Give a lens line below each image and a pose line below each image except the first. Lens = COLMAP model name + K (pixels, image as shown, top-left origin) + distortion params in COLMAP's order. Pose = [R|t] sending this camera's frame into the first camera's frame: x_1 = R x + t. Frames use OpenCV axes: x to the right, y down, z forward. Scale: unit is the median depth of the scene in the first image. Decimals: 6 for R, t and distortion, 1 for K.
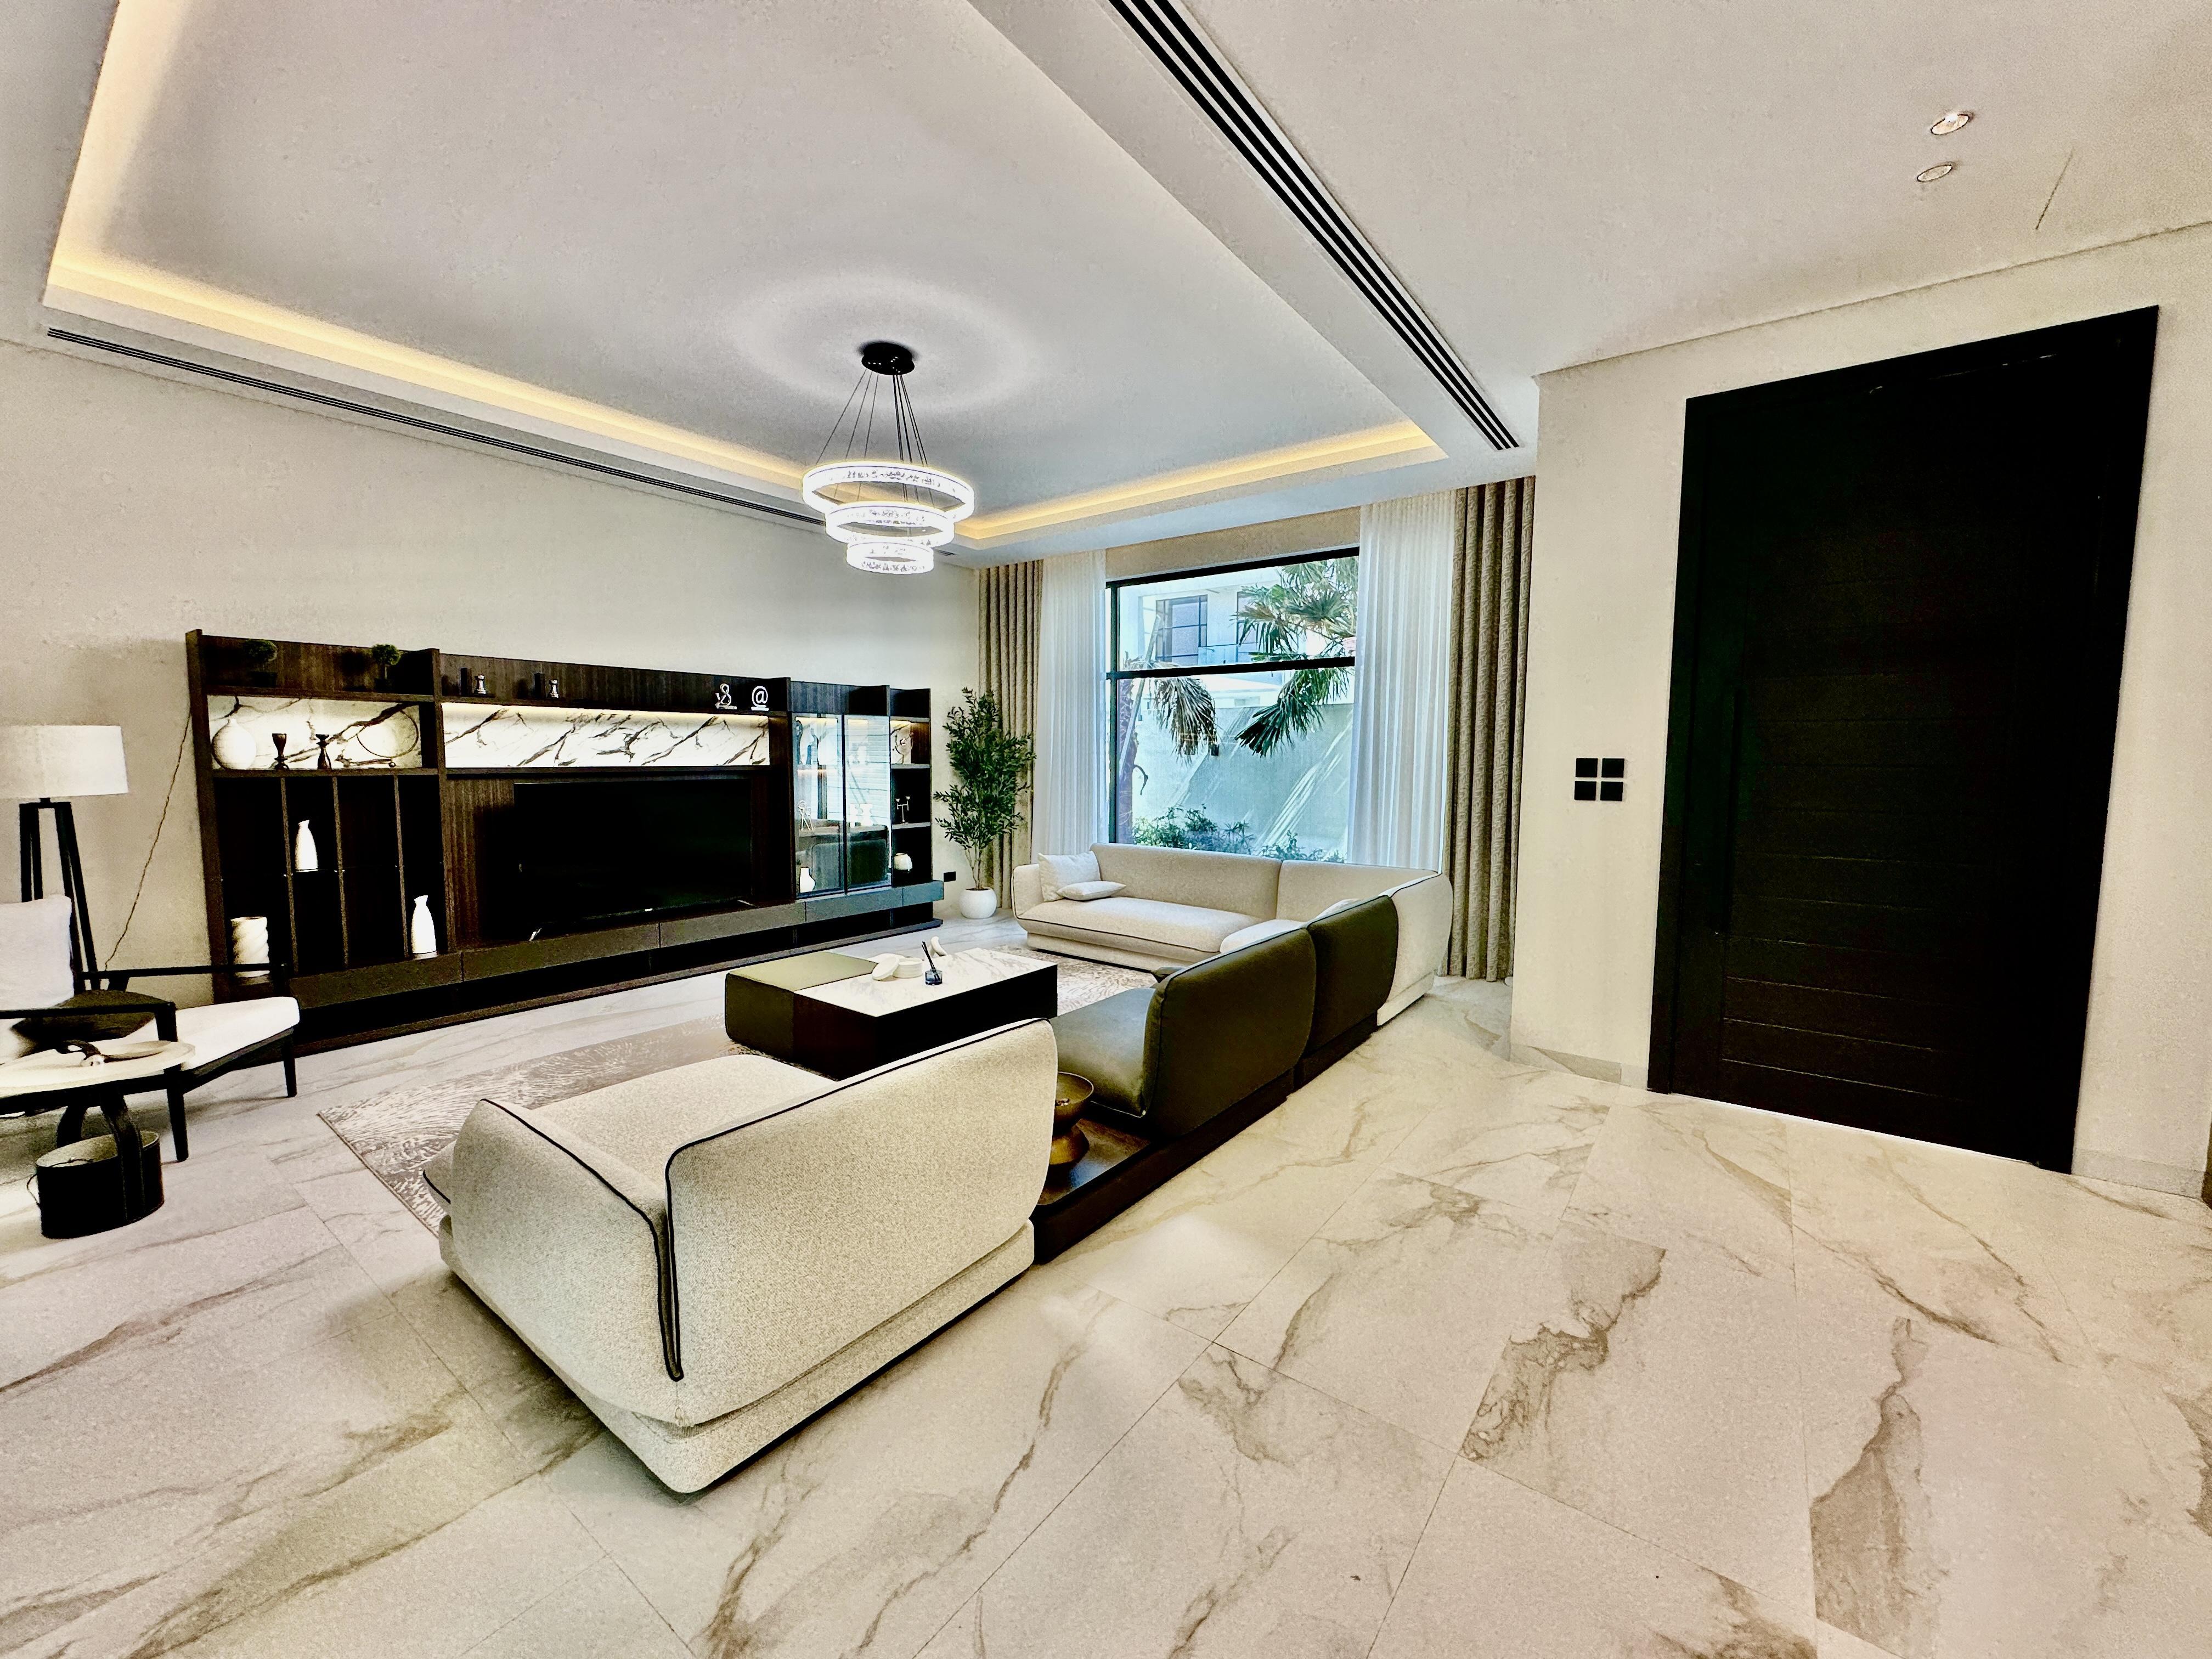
lens RADIAL K [[883.7, 0, 1103.5], [0, 883.7, 830.3], [0, 0, 1]] dist [-0.001681, 0.000006]
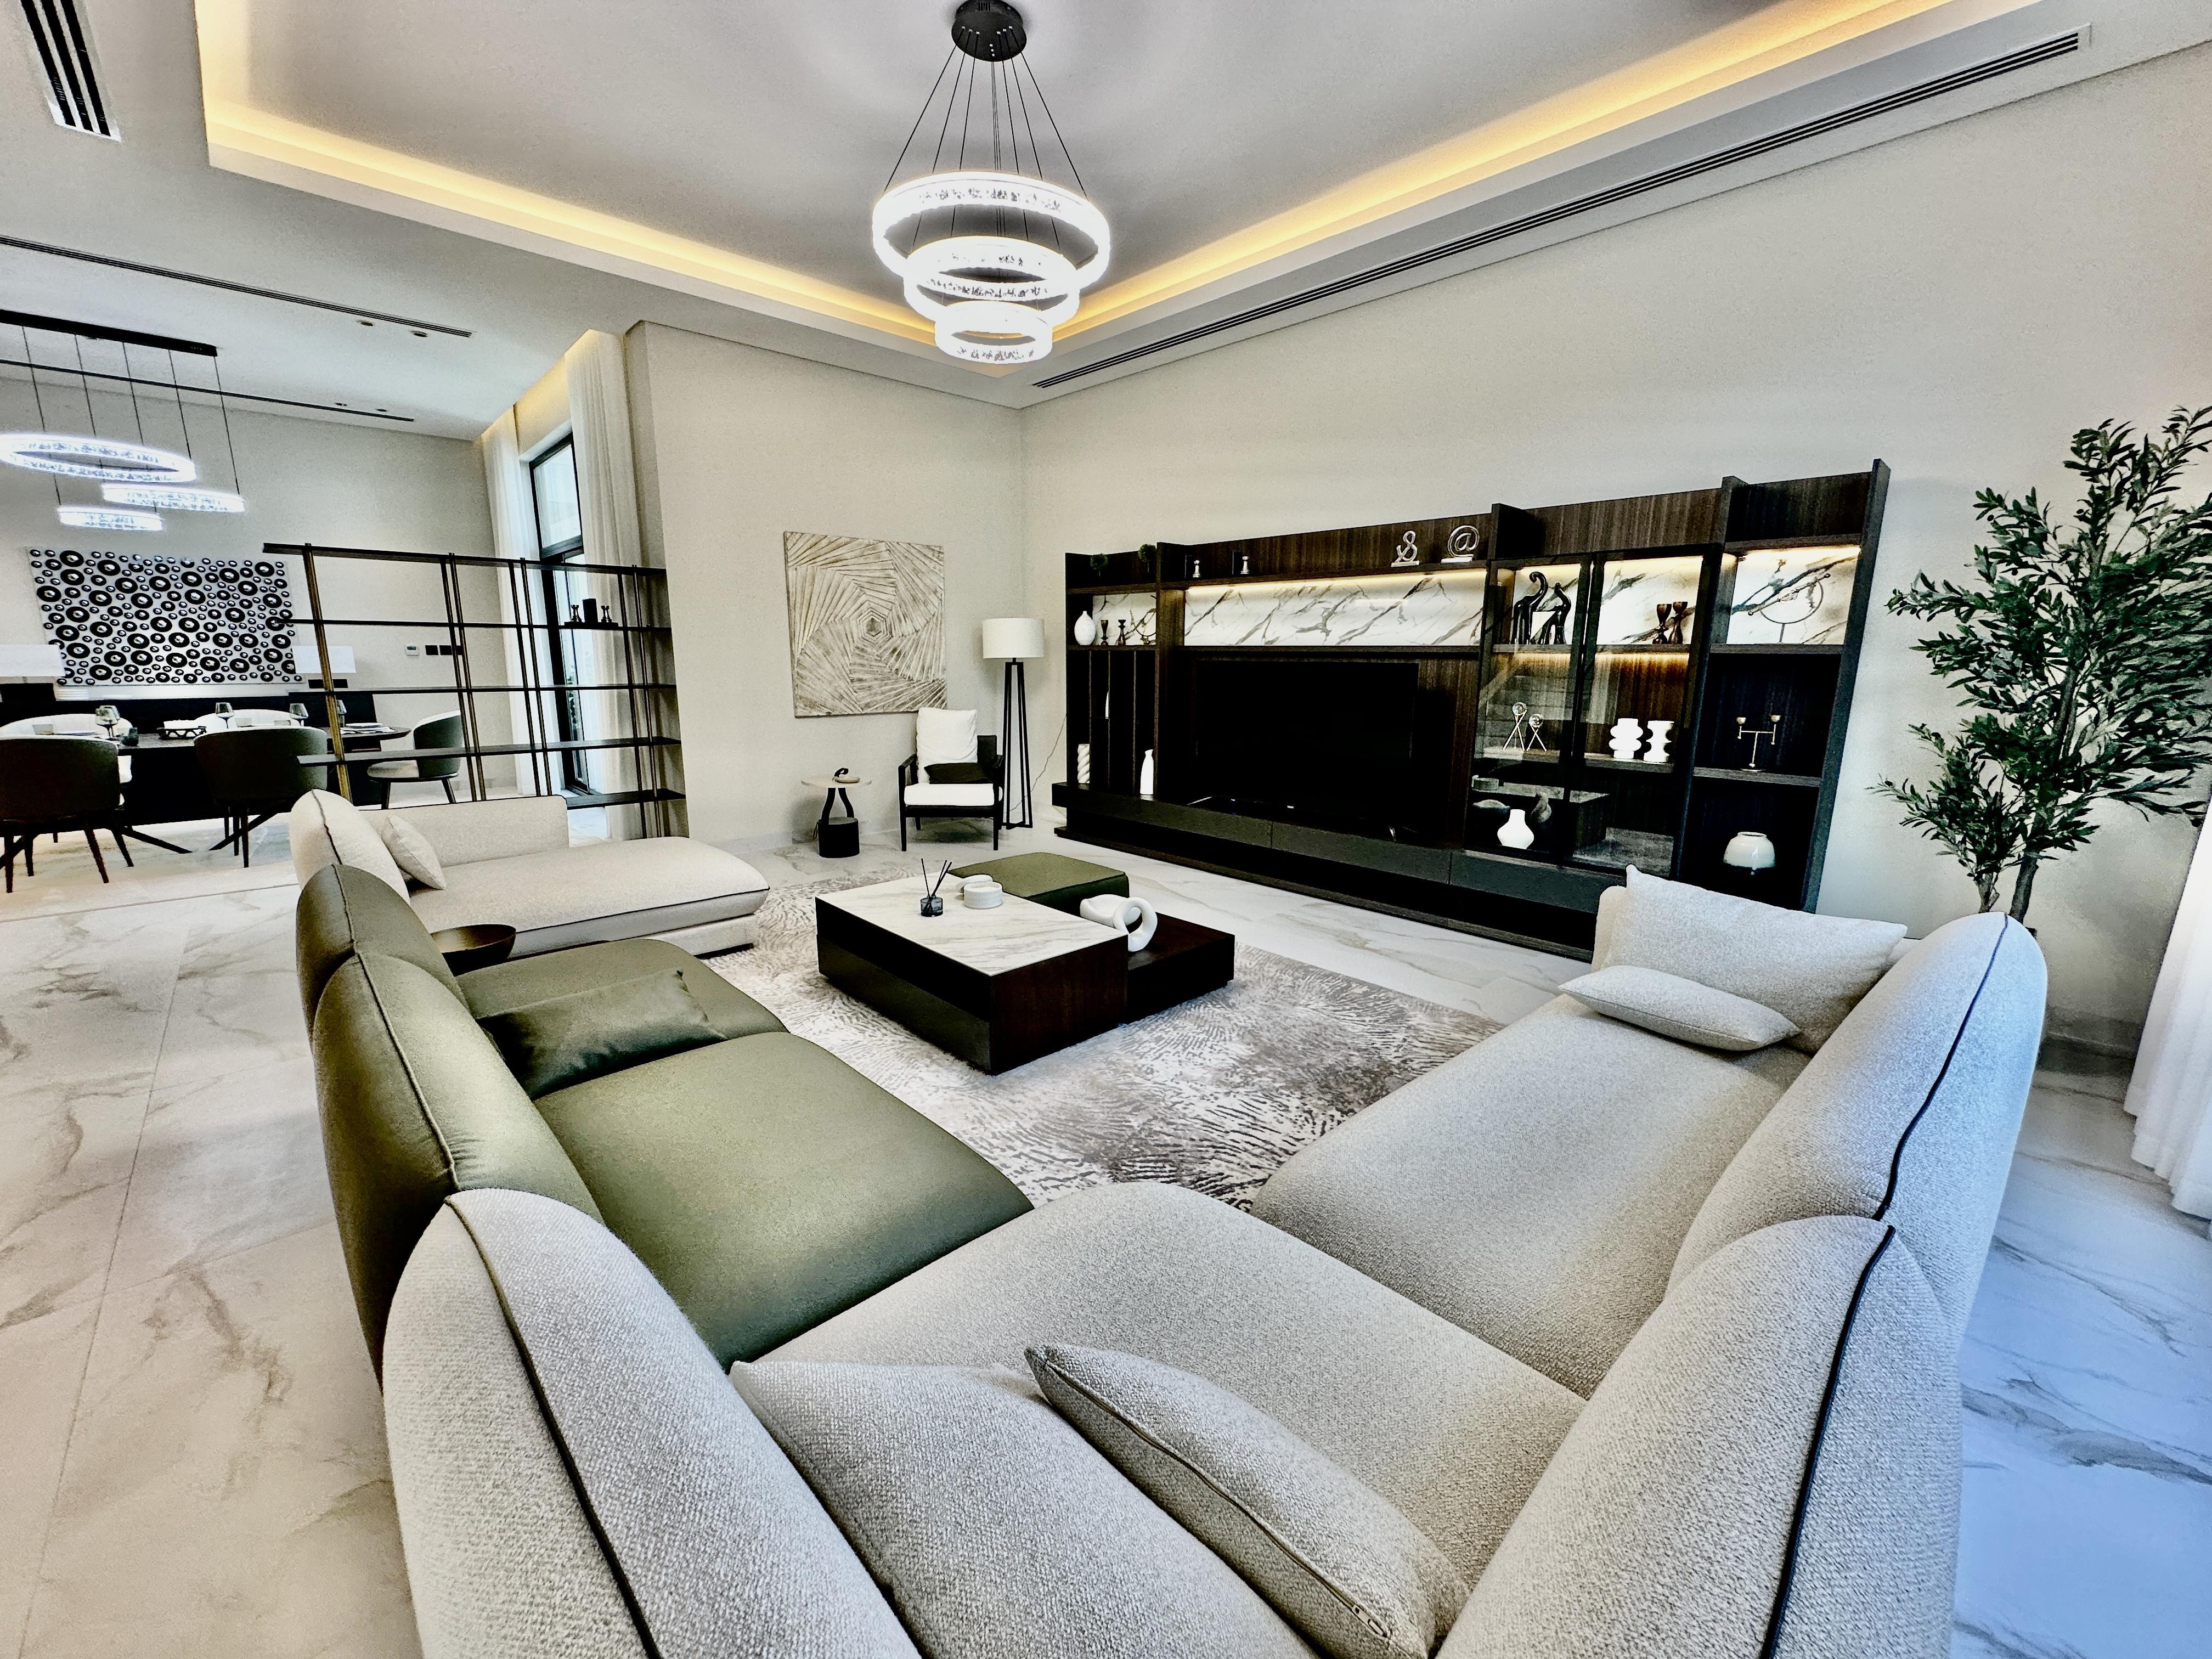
lens RADIAL K [[883.7, 0, 1103.5], [0, 883.7, 830.3], [0, 0, 1]] dist [-0.001681, 0.000006]
pose [[-0.169268, 0.188341, -0.967407, 0.426619], [-0.093085, 0.974128, 0.205937, -0.059293], [0.981164, 0.124909, -0.147357, 1.027672]]
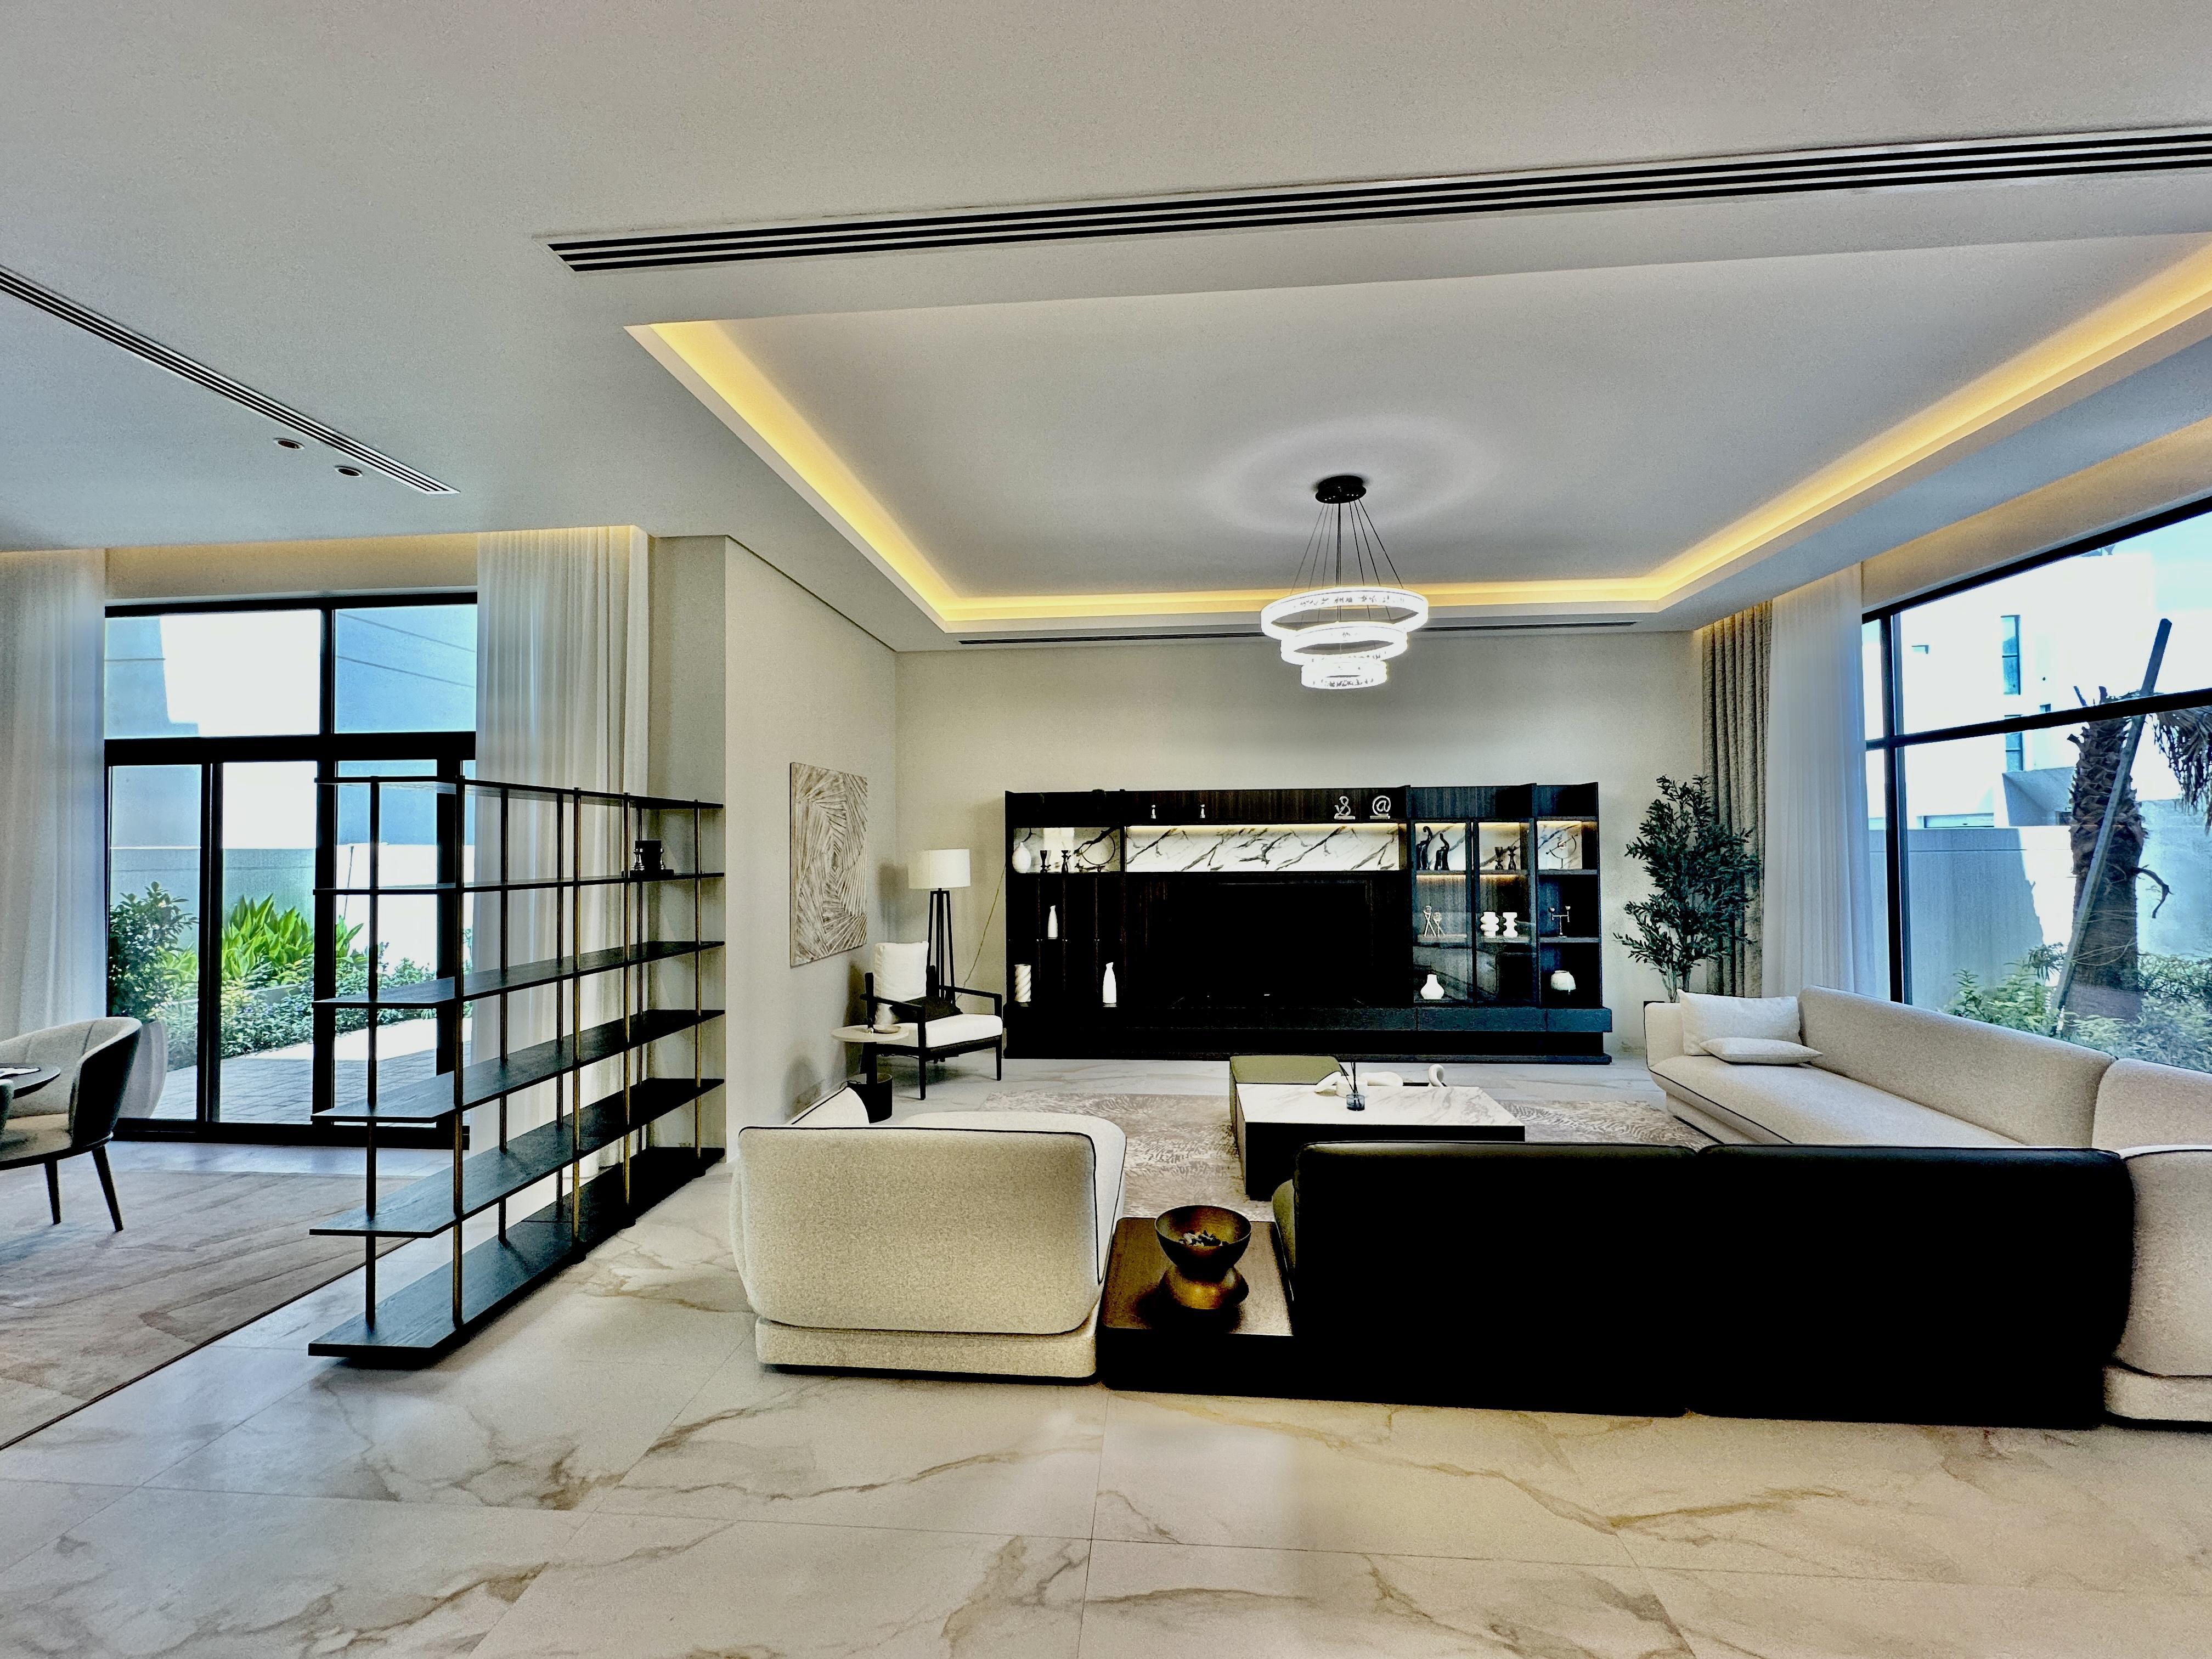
lens RADIAL K [[883.7, 0, 1103.5], [0, 883.7, 830.3], [0, 0, 1]] dist [-0.001681, 0.000006]
pose [[0.534274, -0.025162, -0.844937, 0.388440], [-0.061007, 0.995803, -0.068230, -0.035944], [0.843107, 0.088000, 0.530497, 0.197571]]
